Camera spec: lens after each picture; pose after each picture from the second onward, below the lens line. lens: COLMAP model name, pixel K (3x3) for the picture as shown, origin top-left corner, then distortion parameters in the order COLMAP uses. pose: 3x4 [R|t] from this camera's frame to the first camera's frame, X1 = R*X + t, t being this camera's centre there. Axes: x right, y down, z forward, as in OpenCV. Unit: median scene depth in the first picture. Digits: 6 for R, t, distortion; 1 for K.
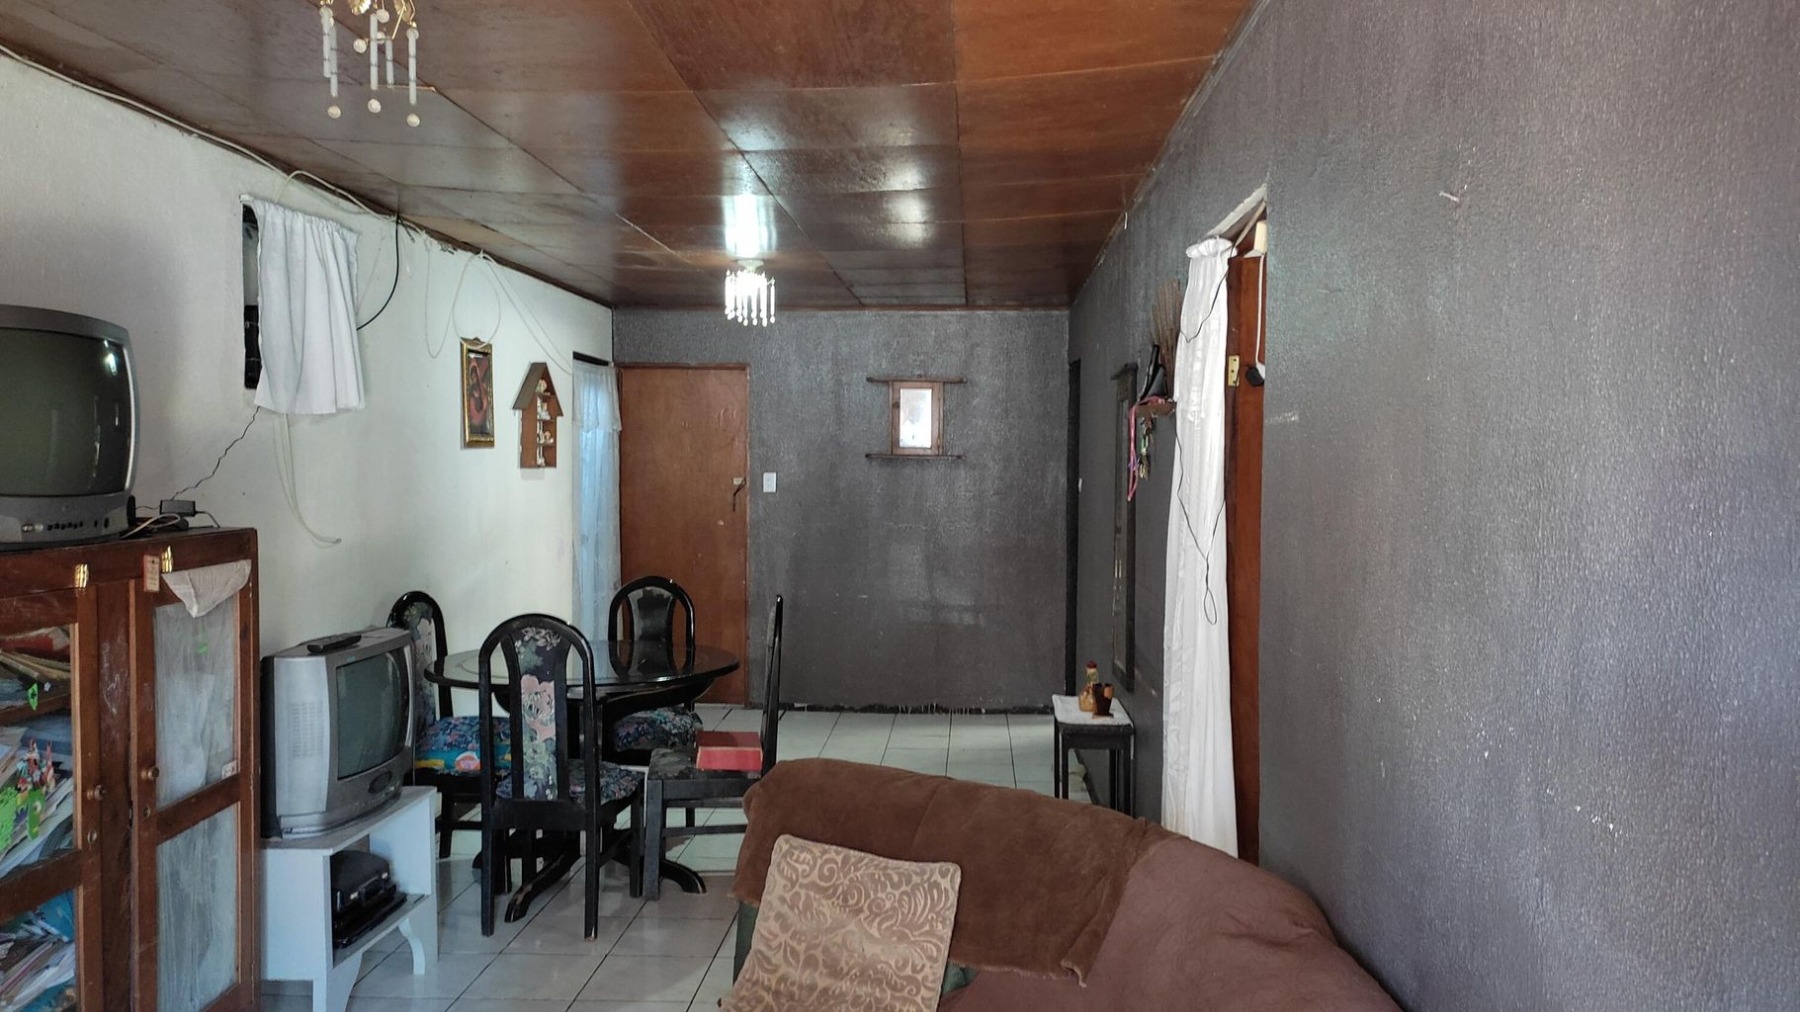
lens RADIAL K [[1334.9, 0, 908.9], [0, 1334.9, 500.8], [0, 0, 1]] dist [0.081674, -0.077088]
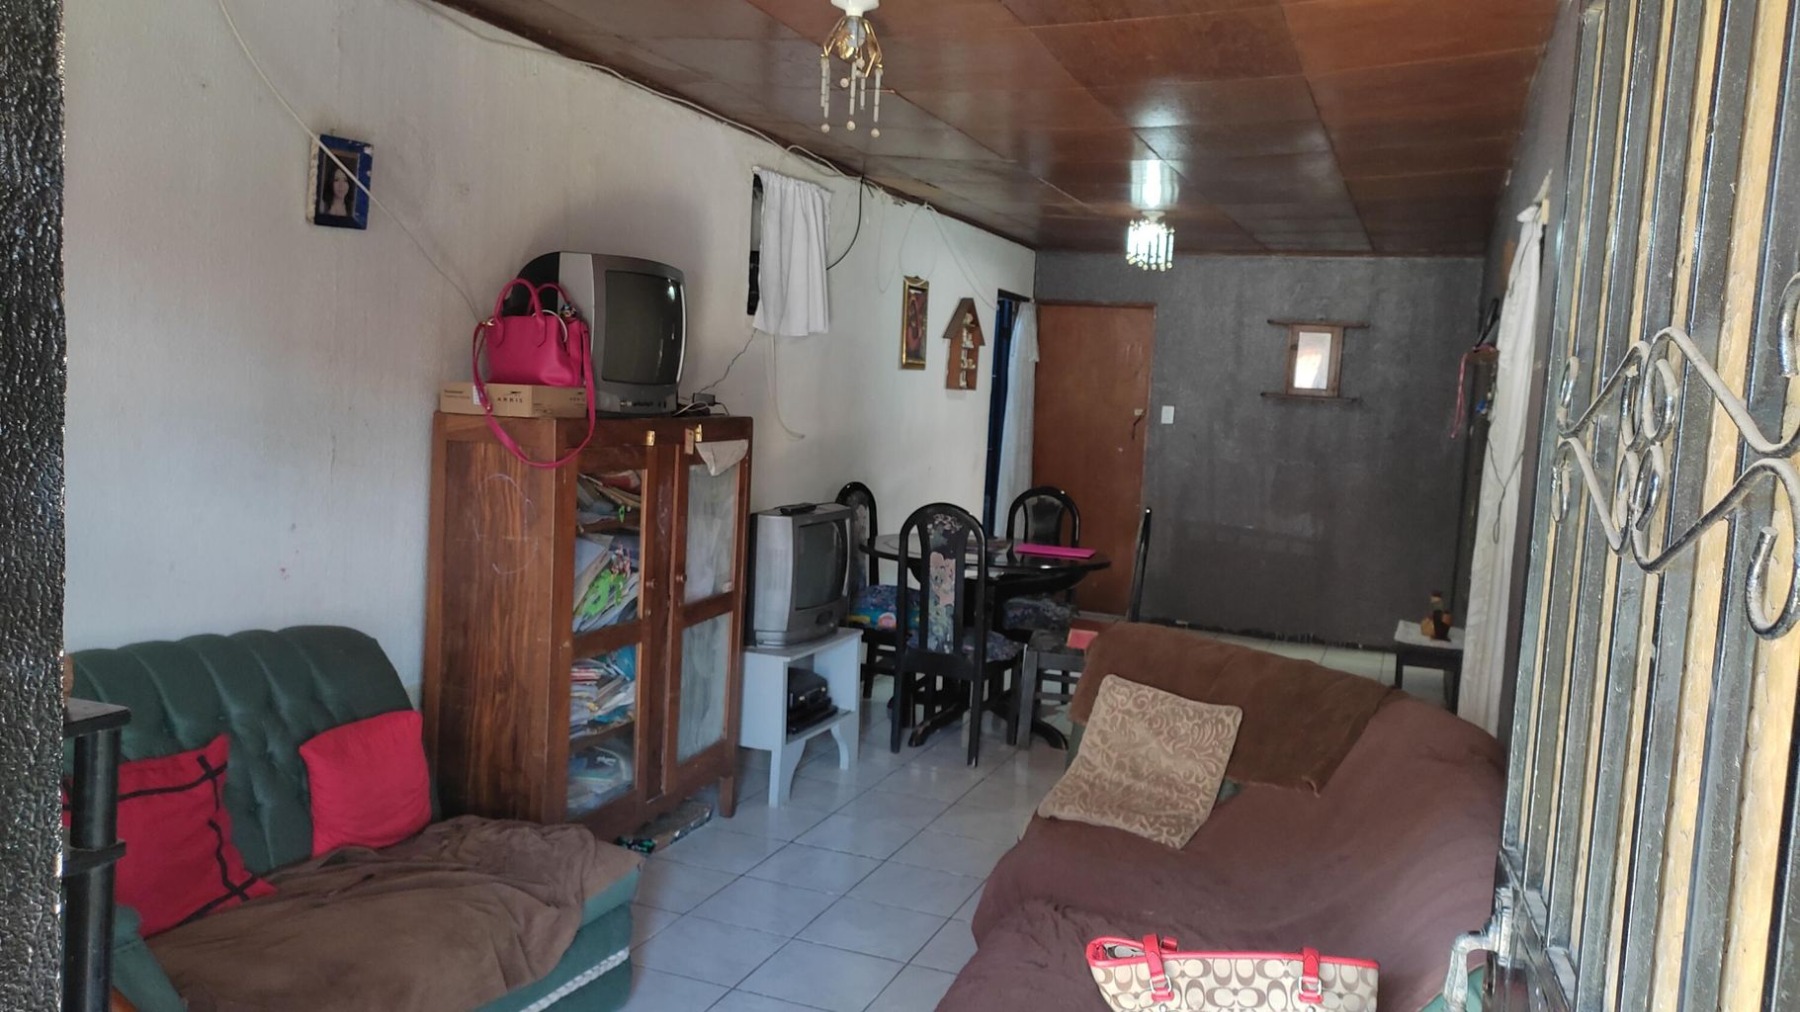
lens RADIAL K [[1324.1, 0, 891.0], [0, 1324.1, 499.0], [0, 0, 1]] dist [0.038008, -0.003370]
pose [[0.944552, 0.076515, -0.319323, 0.066092], [-0.061372, 0.996473, 0.057235, 0.012998], [0.322576, -0.034464, 0.945916, -0.174252]]
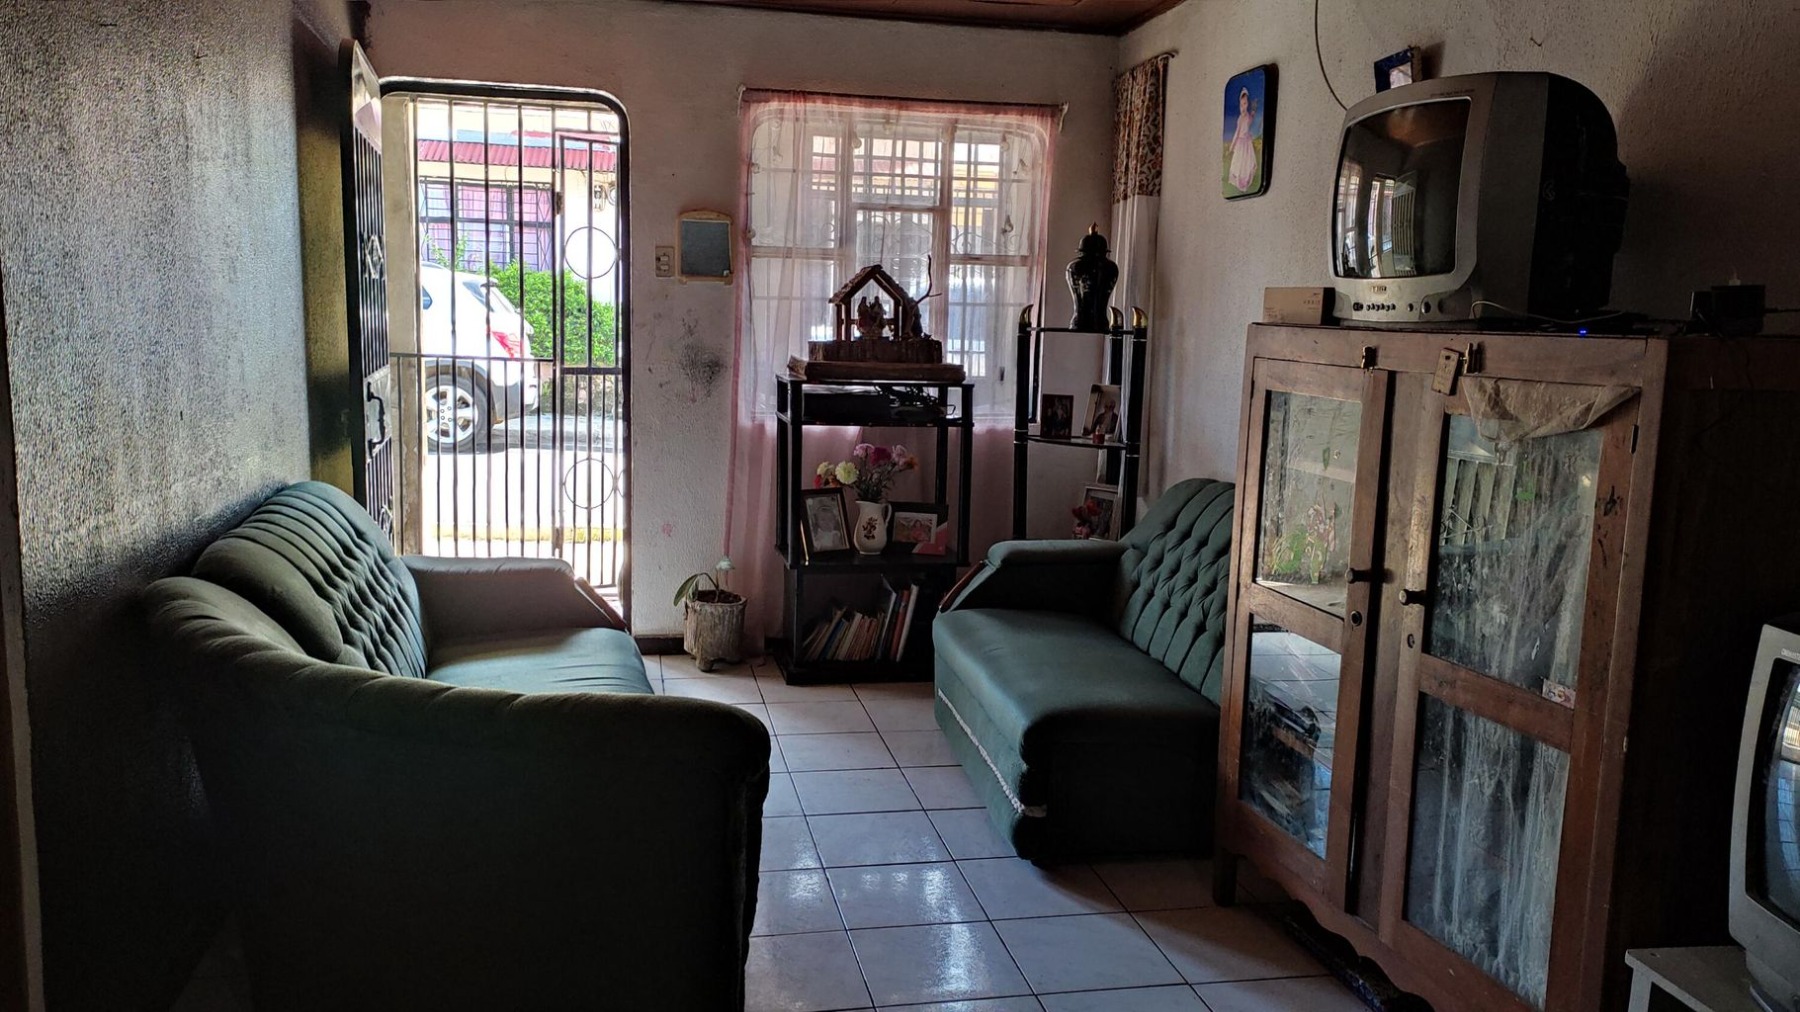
lens RADIAL K [[1324.1, 0, 891.0], [0, 1324.1, 499.0], [0, 0, 1]] dist [0.038008, -0.003370]
pose [[-0.968451, 0.004124, -0.249171, -0.011093], [-0.038507, 0.985378, 0.165974, 0.004783], [0.246212, 0.170332, -0.954131, 1.100628]]
